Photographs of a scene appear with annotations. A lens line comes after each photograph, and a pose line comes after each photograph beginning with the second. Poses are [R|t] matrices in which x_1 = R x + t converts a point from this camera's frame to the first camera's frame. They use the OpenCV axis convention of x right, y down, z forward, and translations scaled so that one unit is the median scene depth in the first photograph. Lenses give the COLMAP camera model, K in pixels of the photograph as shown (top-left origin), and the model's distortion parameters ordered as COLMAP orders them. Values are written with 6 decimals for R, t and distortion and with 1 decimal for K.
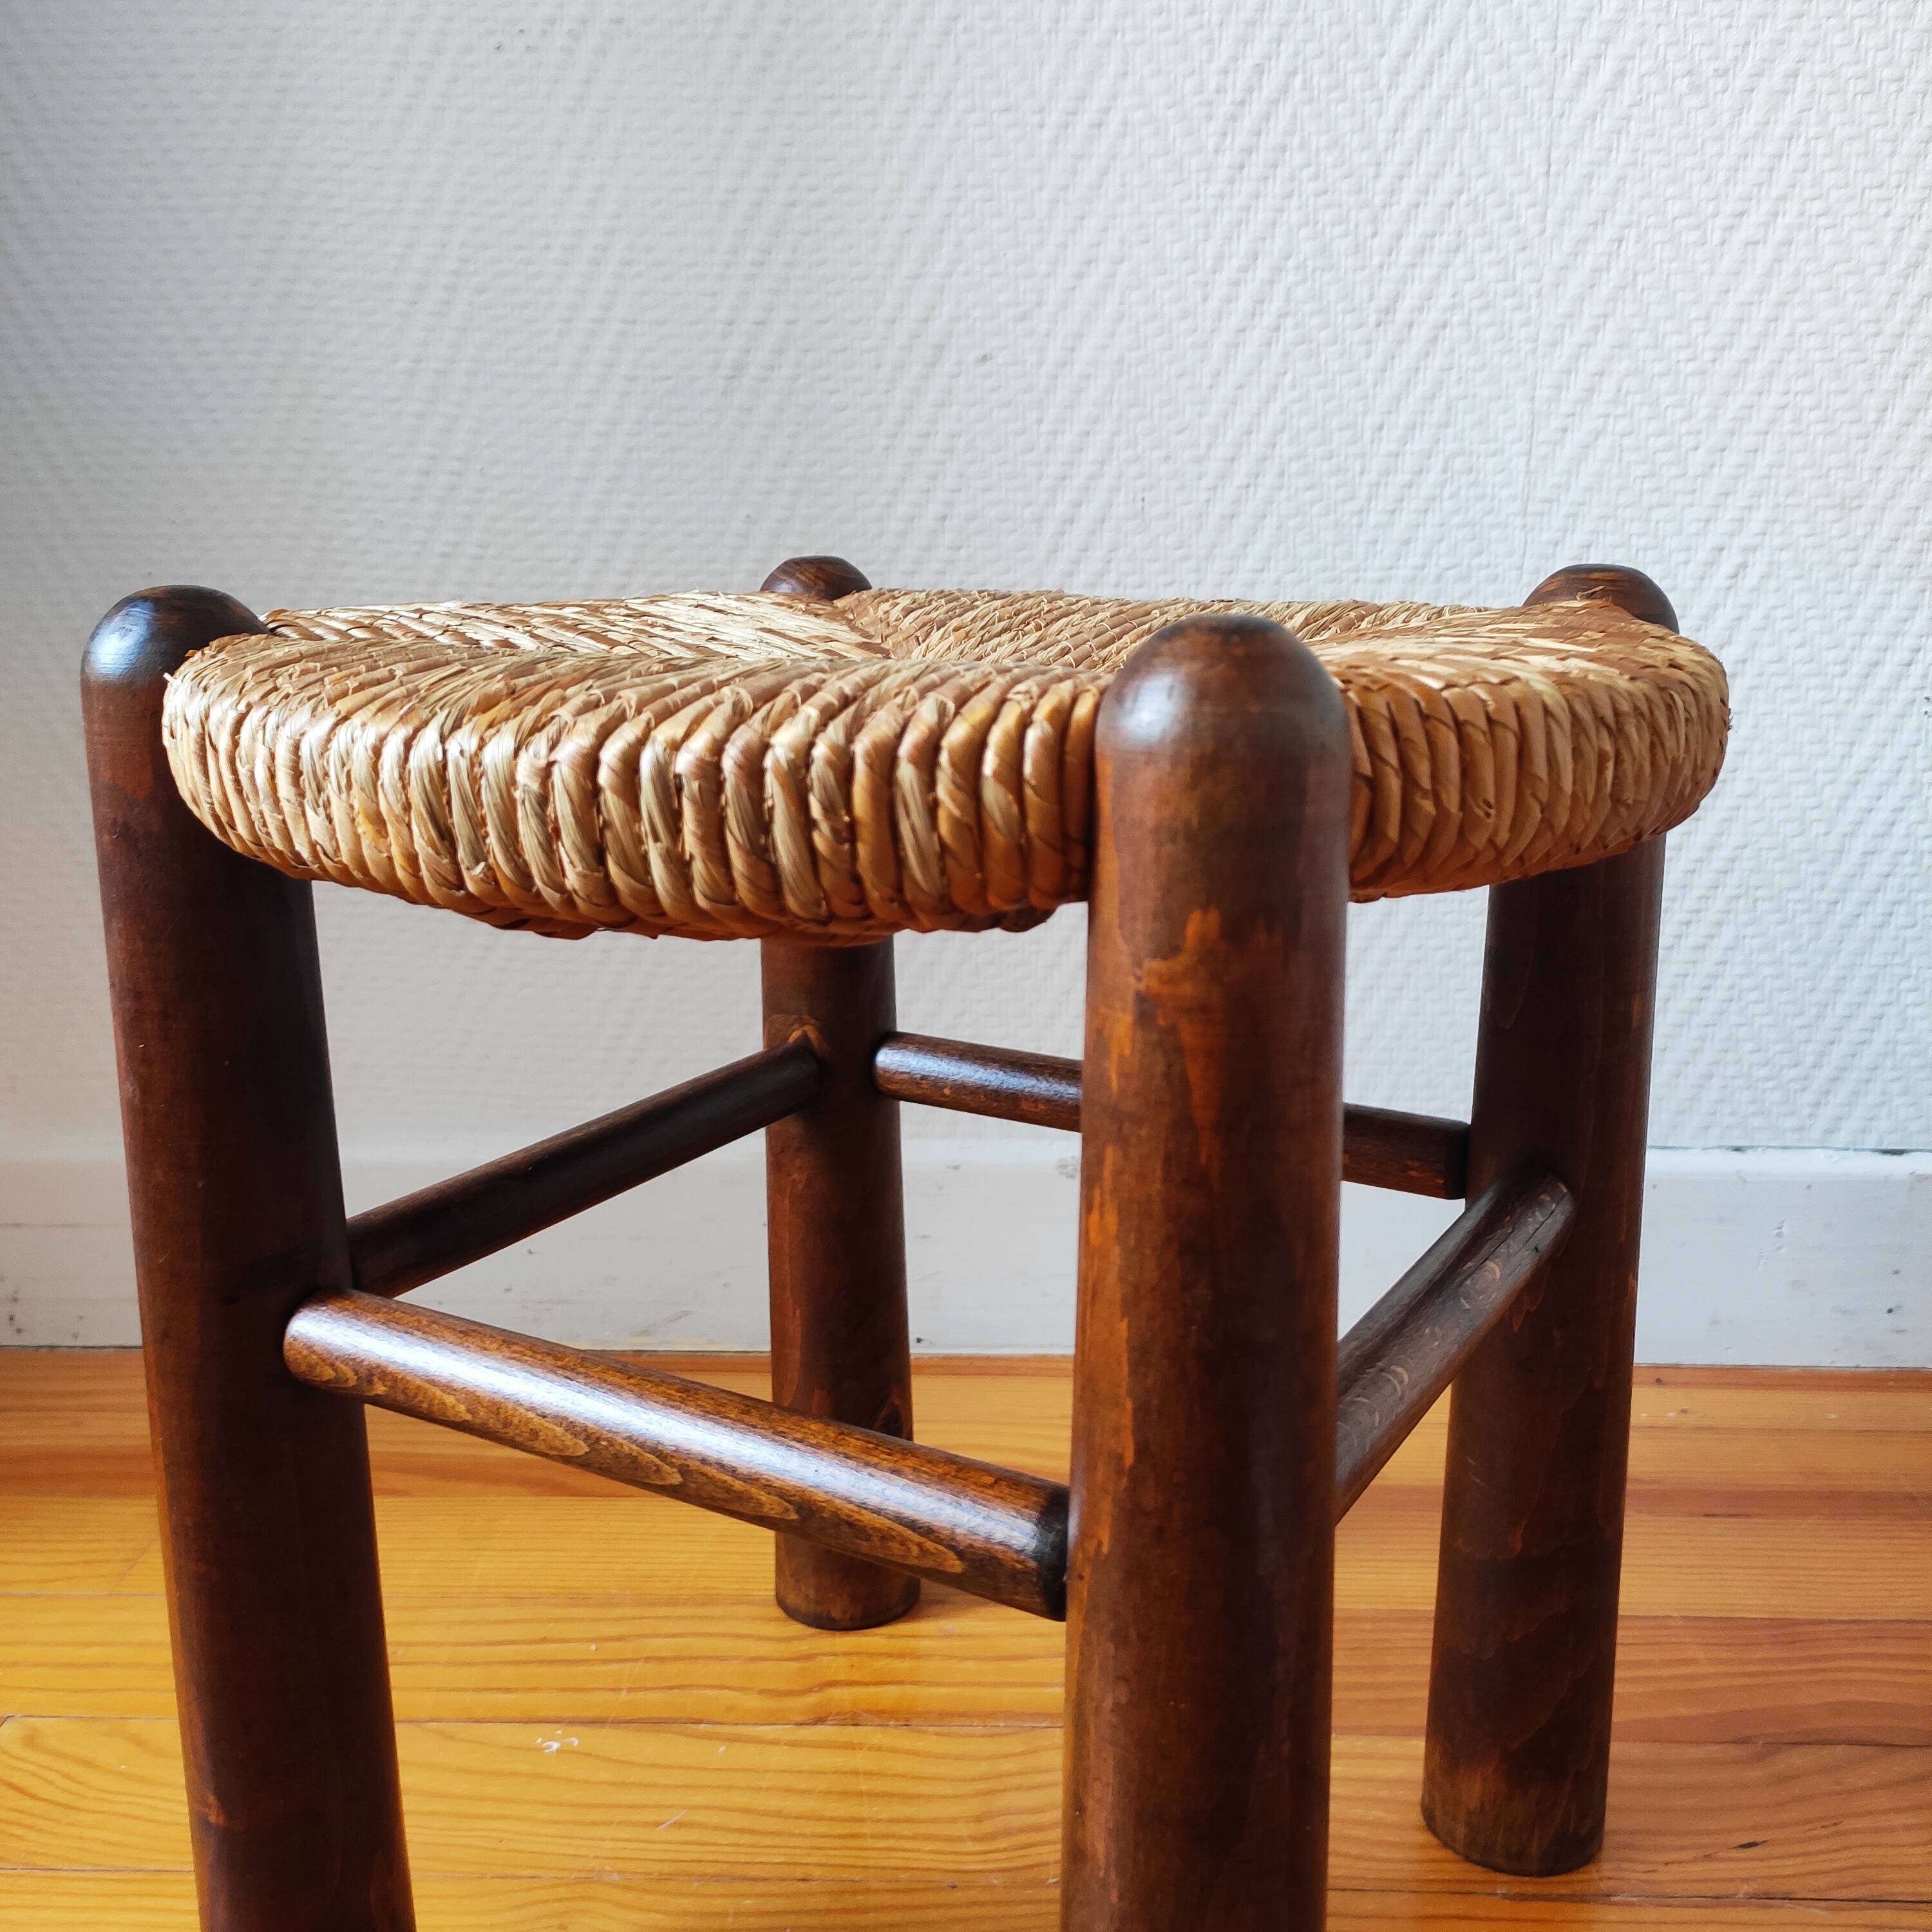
lens RADIAL K [[1896.0, 0, 966.0], [0, 1896.0, 966.0], [0, 0, 1]] dist [0.084092, -0.119791]
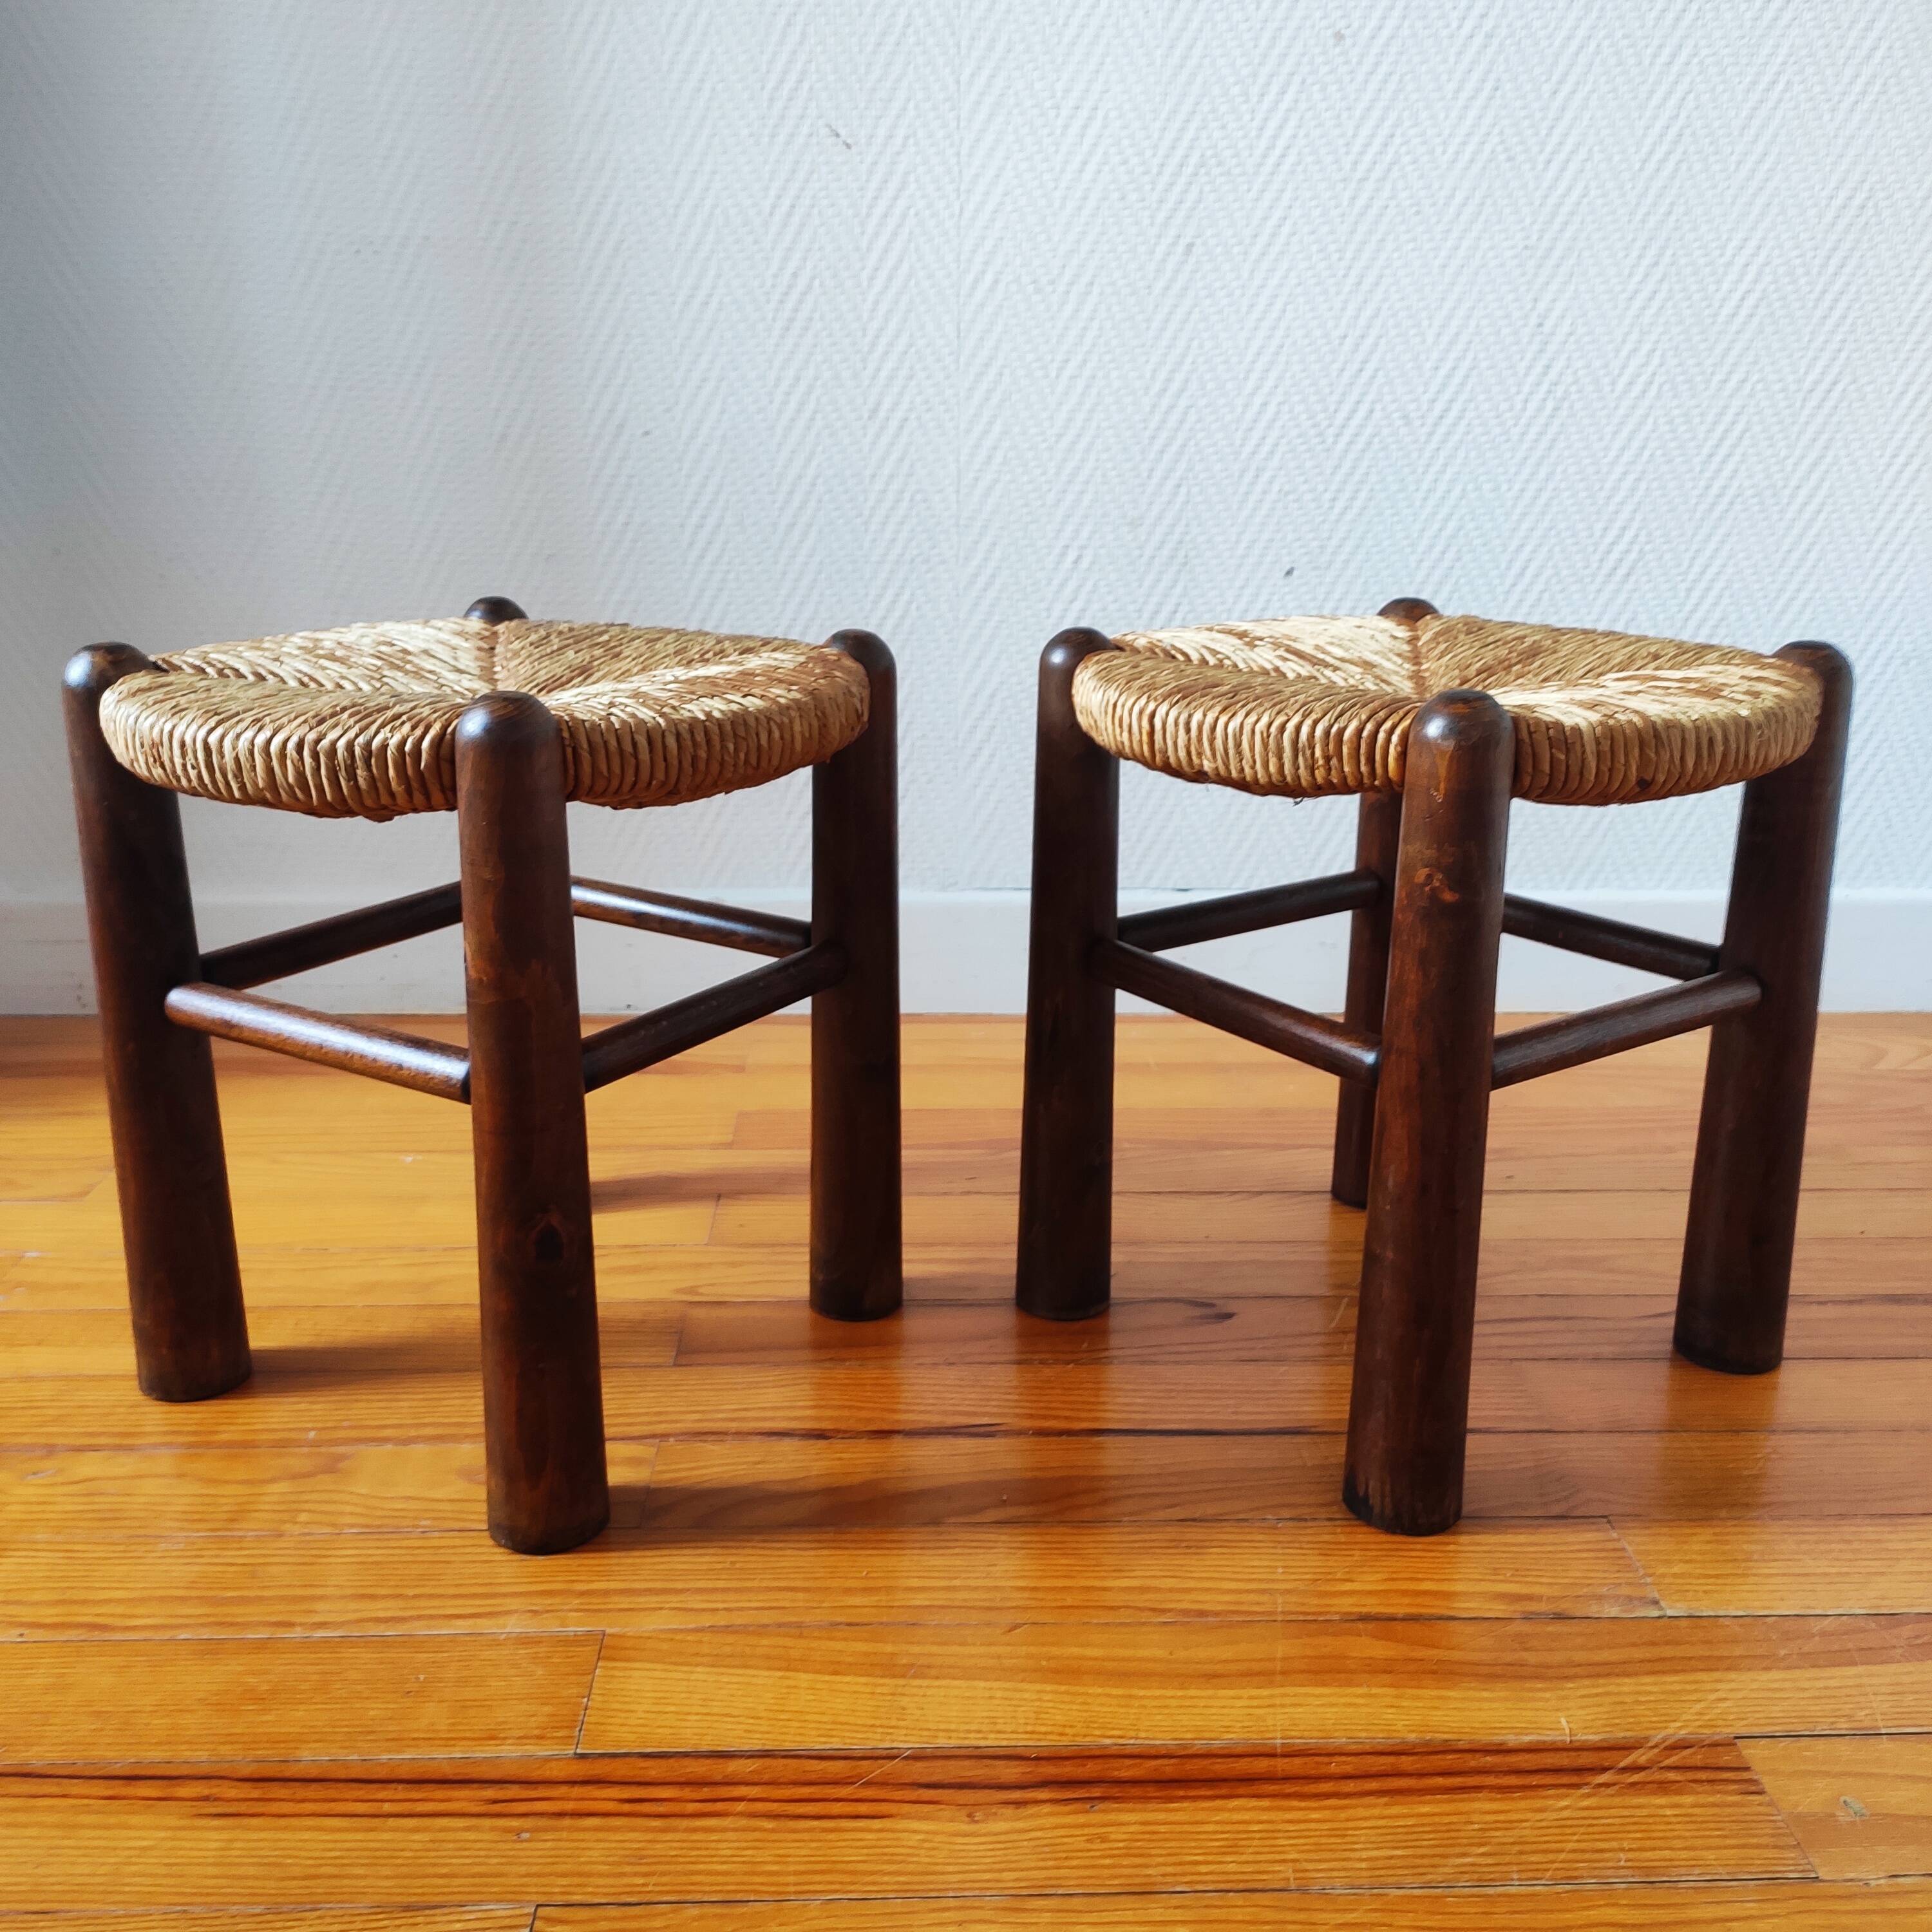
lens RADIAL K [[1898.5, 0, 961.6], [0, 1898.5, 952.5], [0, 0, 1]] dist [0.099012, -0.128287]
pose [[0.998275, -0.007742, 0.058191, 0.195213], [0.004301, 0.998247, 0.059024, 0.054831], [-0.058546, -0.058672, 0.996559, -0.805130]]
